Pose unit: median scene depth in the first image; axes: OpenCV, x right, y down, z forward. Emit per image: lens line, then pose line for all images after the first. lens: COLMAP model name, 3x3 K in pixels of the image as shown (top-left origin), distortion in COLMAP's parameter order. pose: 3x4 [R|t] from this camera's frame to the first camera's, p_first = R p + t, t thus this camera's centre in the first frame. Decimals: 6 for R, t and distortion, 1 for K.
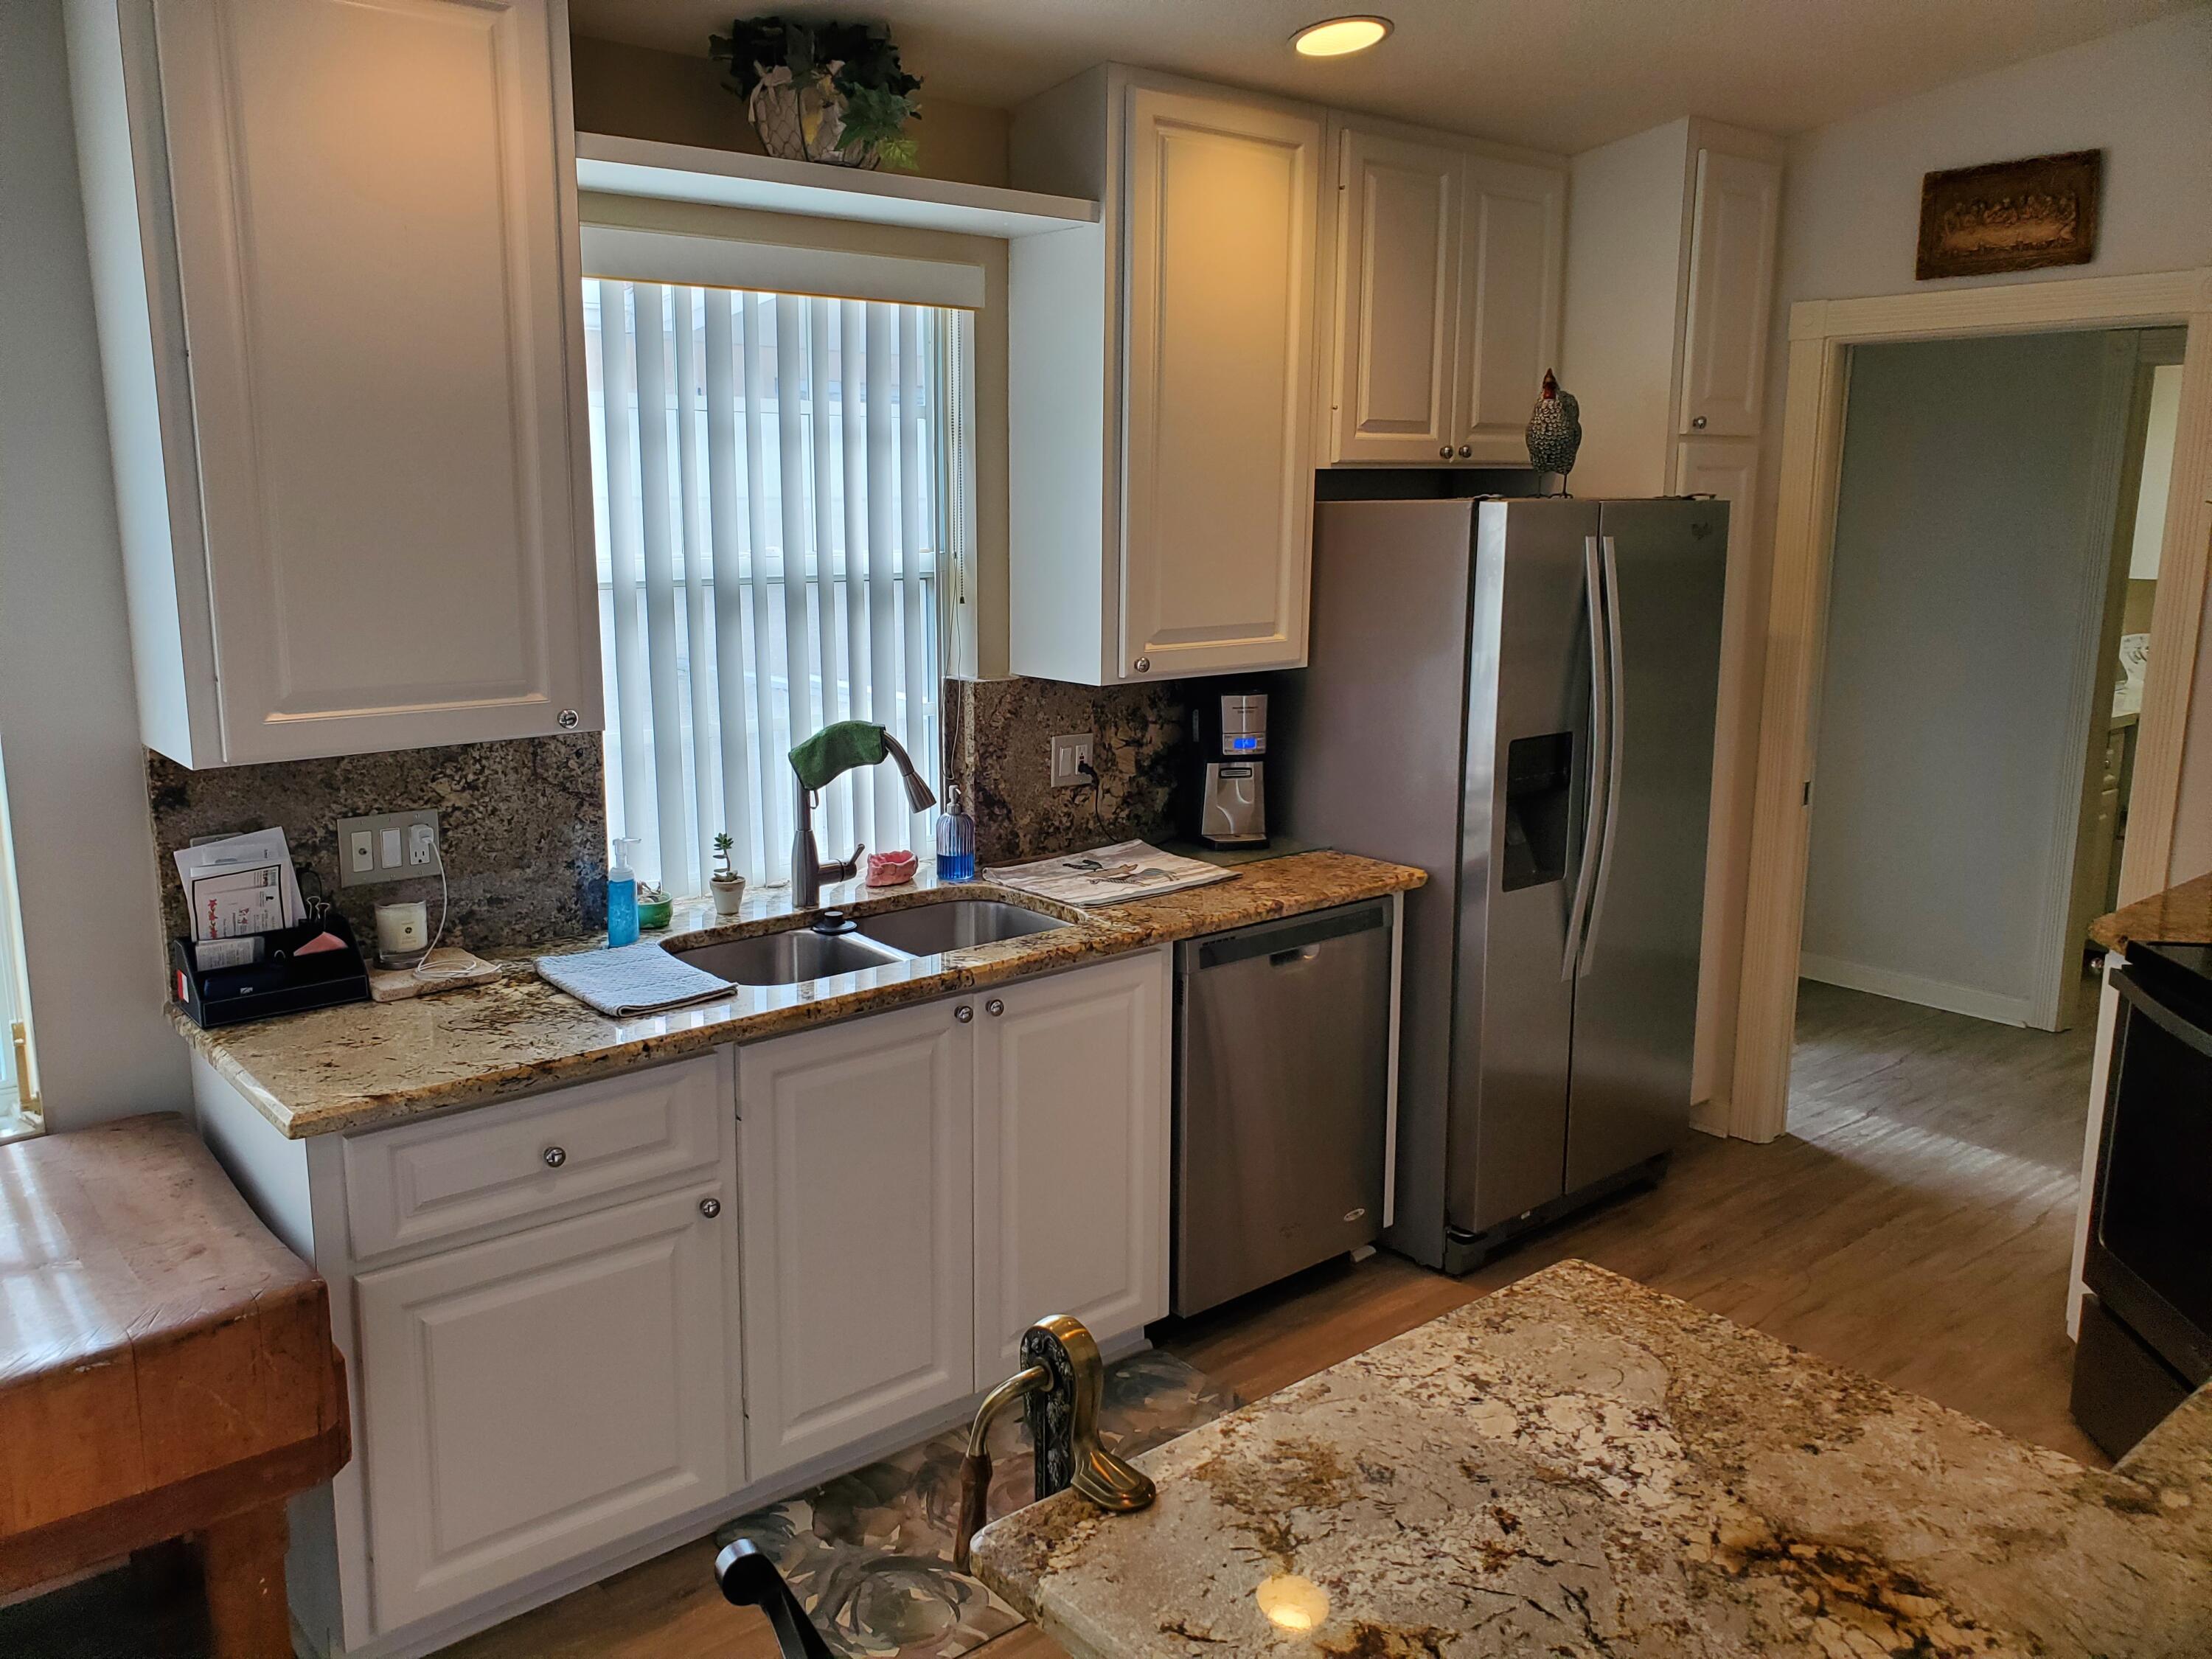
lens RADIAL K [[1719.4, 0, 1103.0], [0, 1719.4, 825.5], [0, 0, 1]] dist [0.033471, -0.014740]
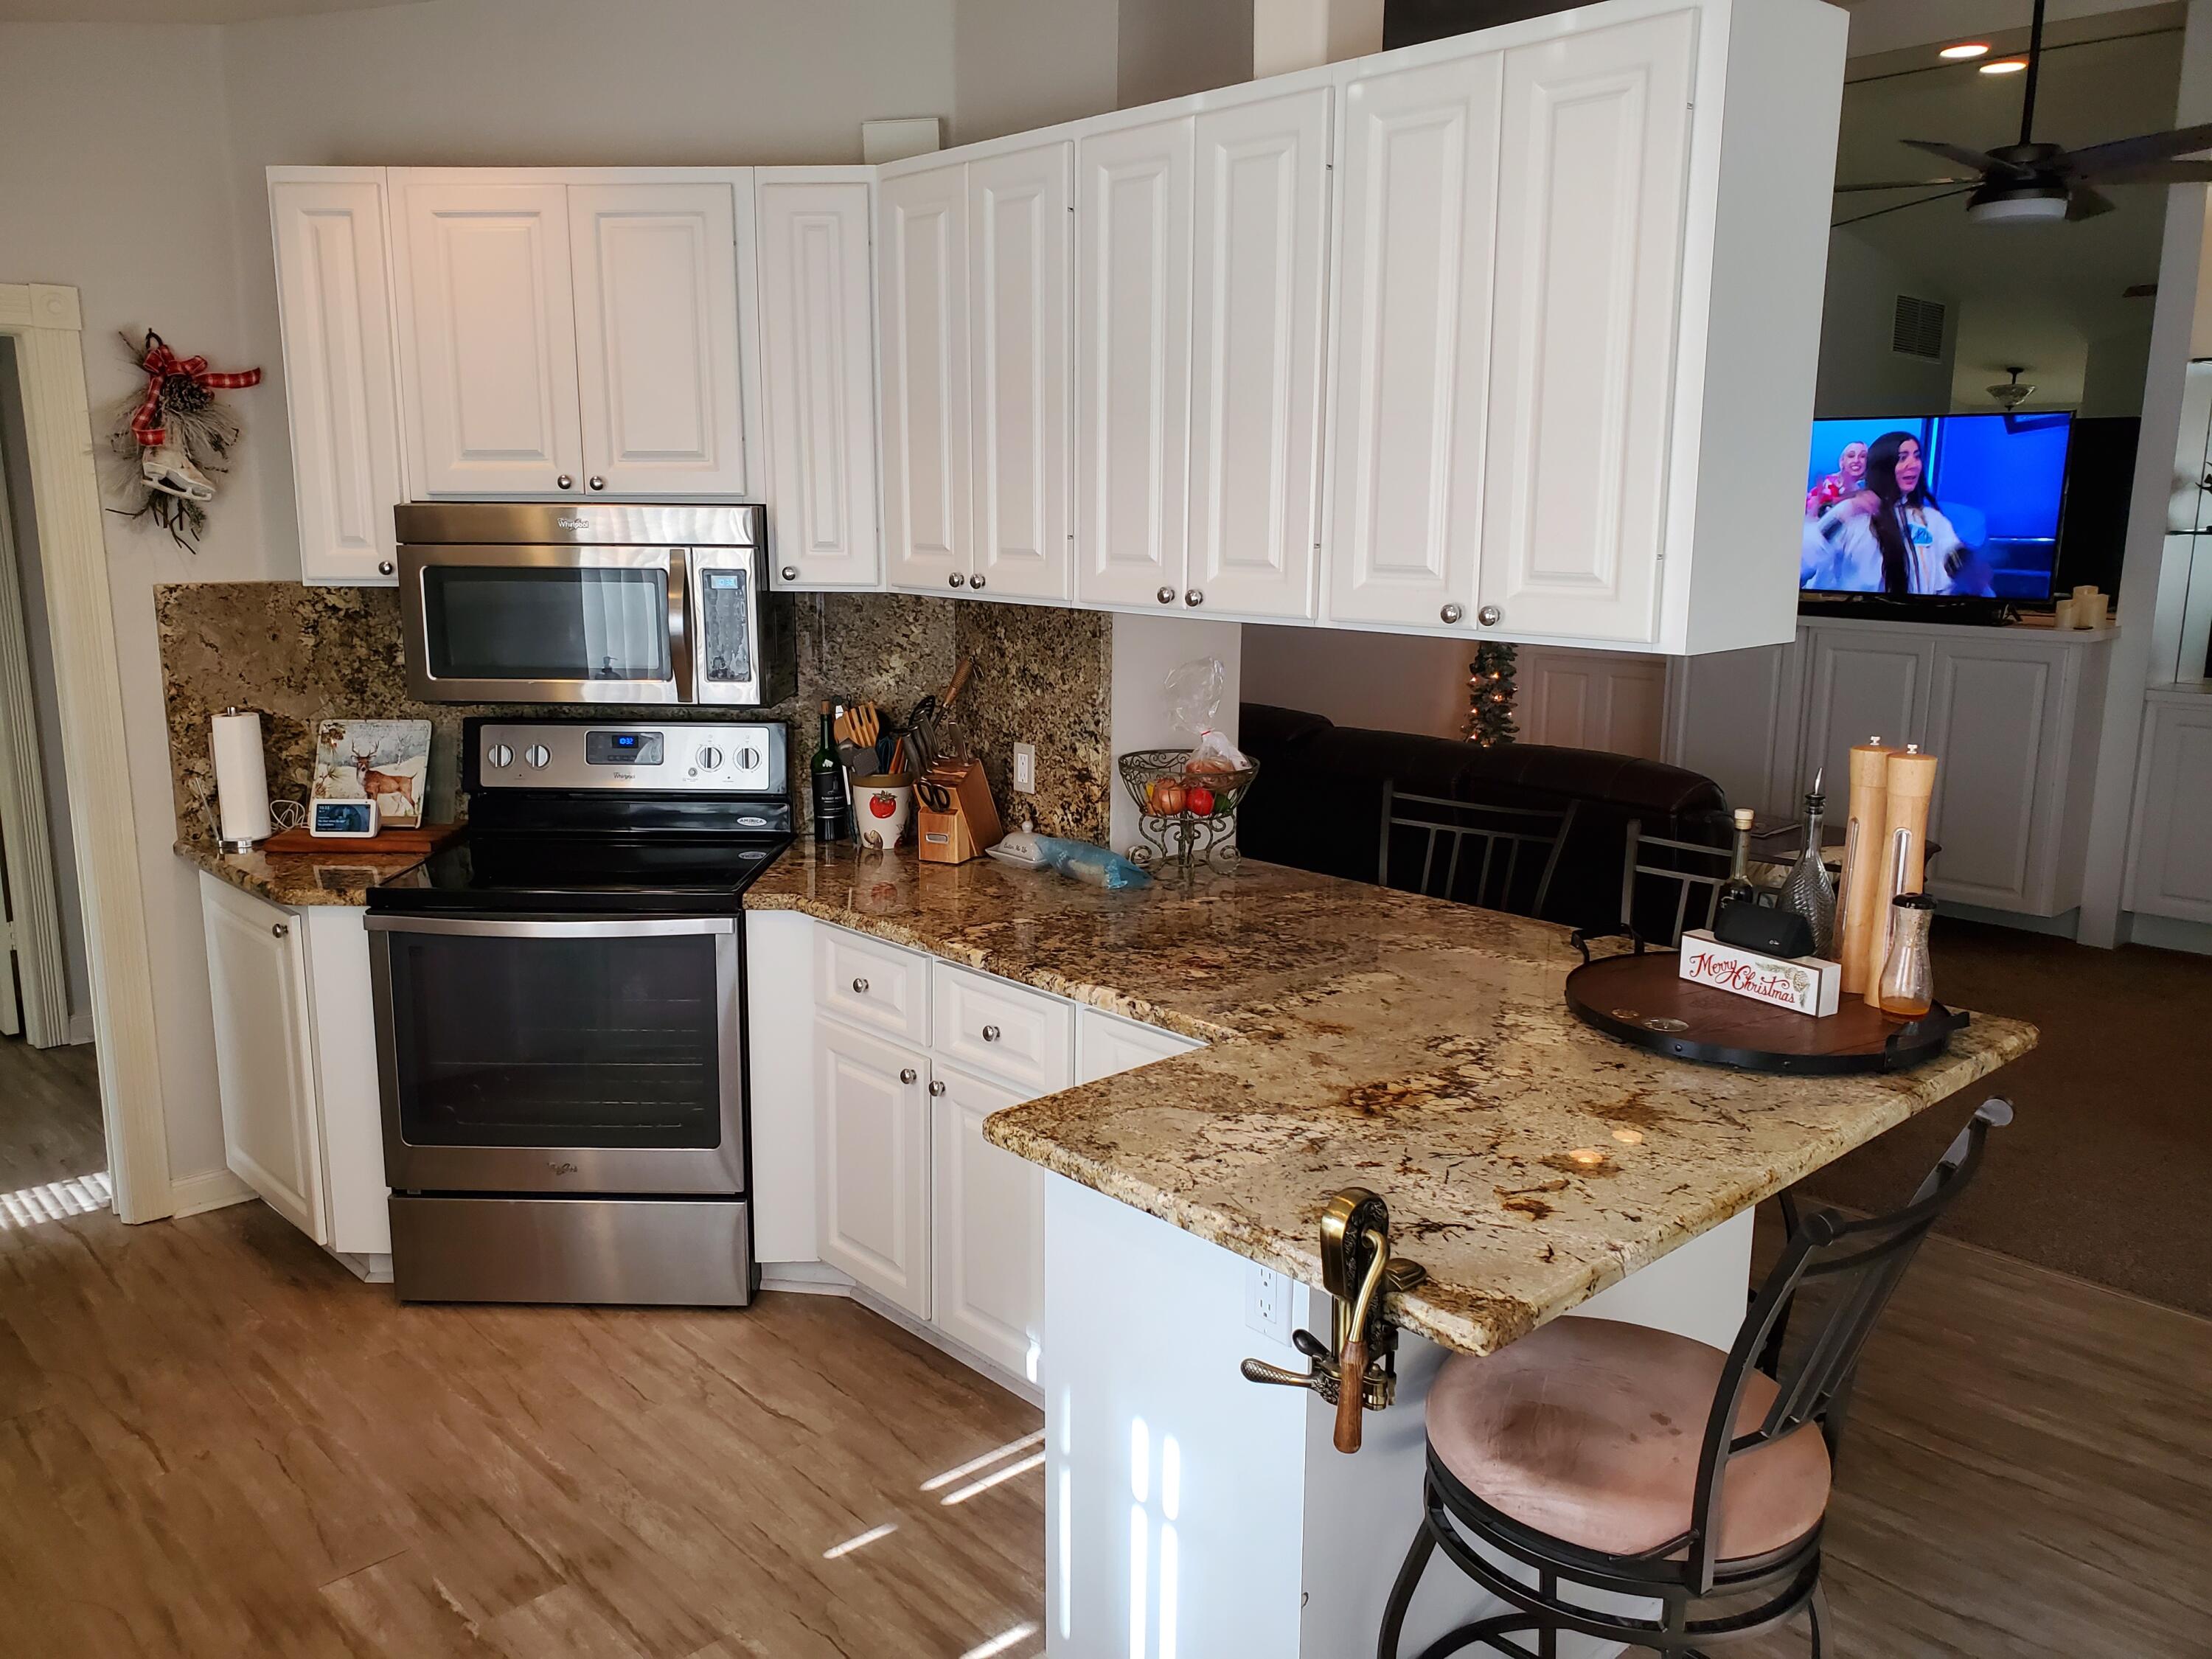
lens RADIAL K [[1719.4, 0, 1103.0], [0, 1719.4, 830.3], [0, 0, 1]] dist [0.033471, -0.014740]
pose [[-0.055580, -0.200056, 0.978207, -1.176534], [0.184107, 0.960868, 0.206970, -0.241120], [-0.981333, 0.191598, -0.016573, 1.185145]]
